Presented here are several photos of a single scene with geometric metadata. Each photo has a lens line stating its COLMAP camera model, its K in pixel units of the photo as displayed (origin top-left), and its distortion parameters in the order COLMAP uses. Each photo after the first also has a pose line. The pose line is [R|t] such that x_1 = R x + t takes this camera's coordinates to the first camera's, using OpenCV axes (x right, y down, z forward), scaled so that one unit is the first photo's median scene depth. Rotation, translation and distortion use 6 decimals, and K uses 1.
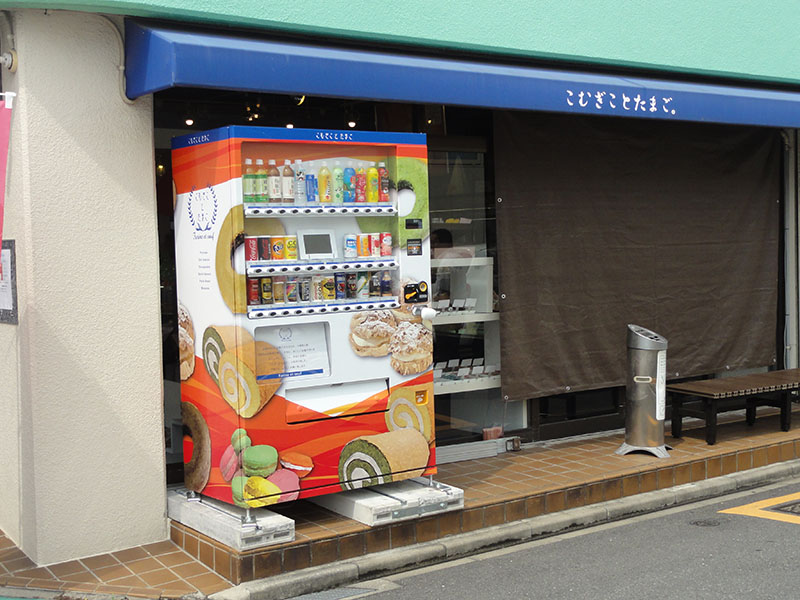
lens RADIAL K [[1028.2, 0, 399.9], [0, 1028.2, 299.8], [0, 0, 1]] dist [0.103824, 0.000000]
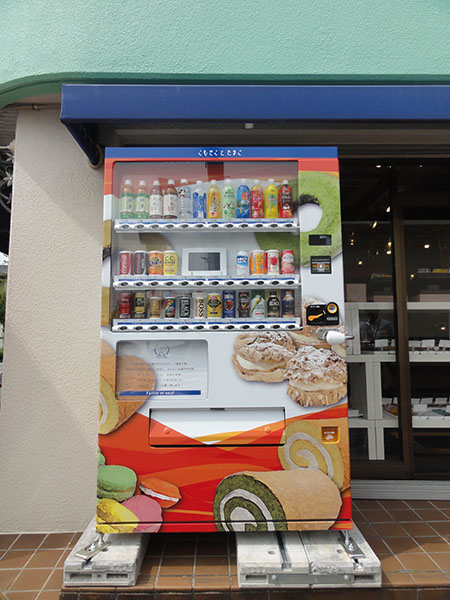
lens RADIAL K [[422.3, 0, 224.9], [0, 422.3, 300.7], [0, 0, 1]] dist [0.003069, -0.001488]
pose [[0.821872, -0.035943, -0.568538, 0.163298], [-0.043238, 0.991193, -0.125168, 0.032598], [0.568030, 0.127455, 0.813079, 0.677171]]
